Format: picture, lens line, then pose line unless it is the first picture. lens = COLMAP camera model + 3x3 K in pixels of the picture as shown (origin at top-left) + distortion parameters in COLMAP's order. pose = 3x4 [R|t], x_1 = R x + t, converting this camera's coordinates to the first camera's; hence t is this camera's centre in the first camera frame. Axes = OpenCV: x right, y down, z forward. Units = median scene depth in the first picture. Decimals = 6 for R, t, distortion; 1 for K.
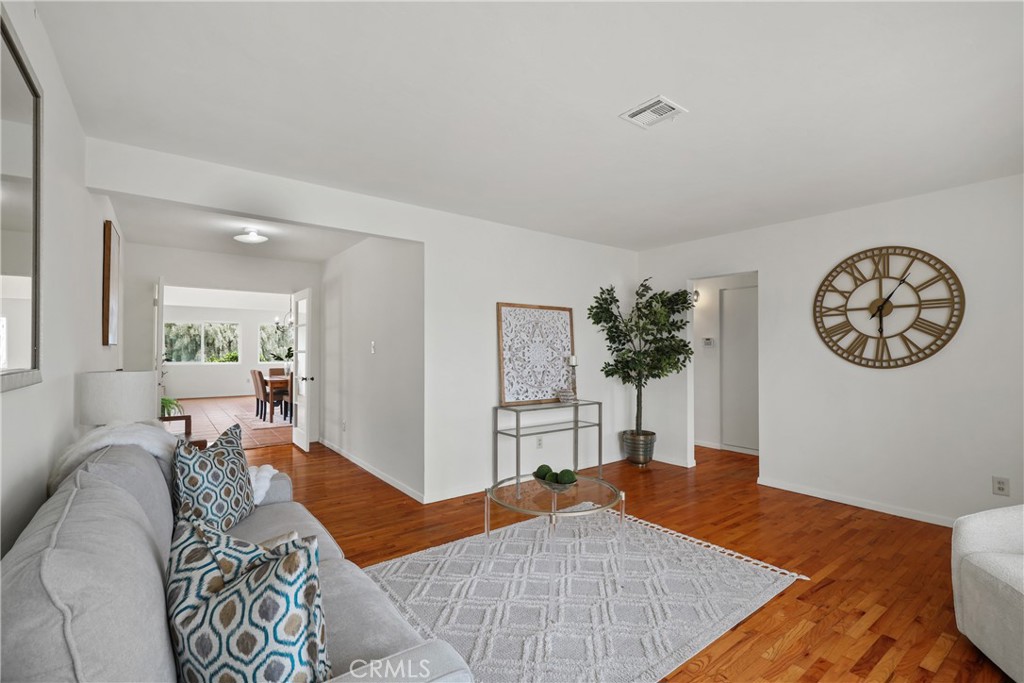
lens RADIAL K [[463.1, 0, 517.2], [0, 463.1, 347.3], [0, 0, 1]] dist [-0.001738, -0.000302]
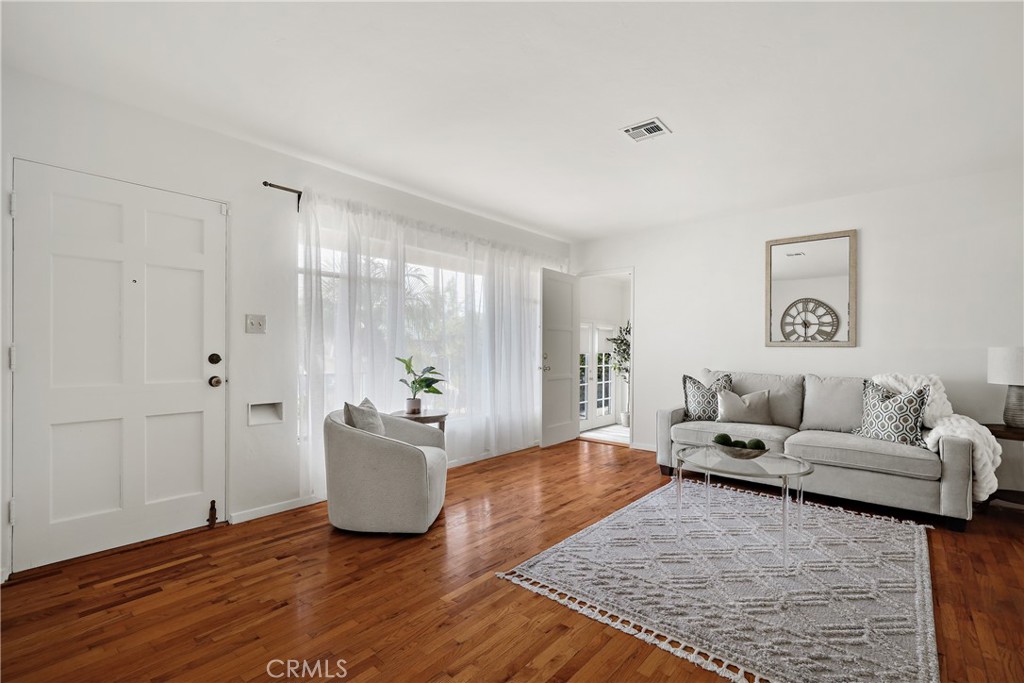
lens RADIAL K [[454.5, 0, 515.1], [0, 454.5, 349.6], [0, 0, 1]] dist [0.000098, -0.000155]
pose [[-0.979118, -0.006937, -0.203173, 0.351621], [-0.006548, 0.999975, -0.002586, 0.029473], [0.203186, -0.001202, -0.979139, 0.848401]]
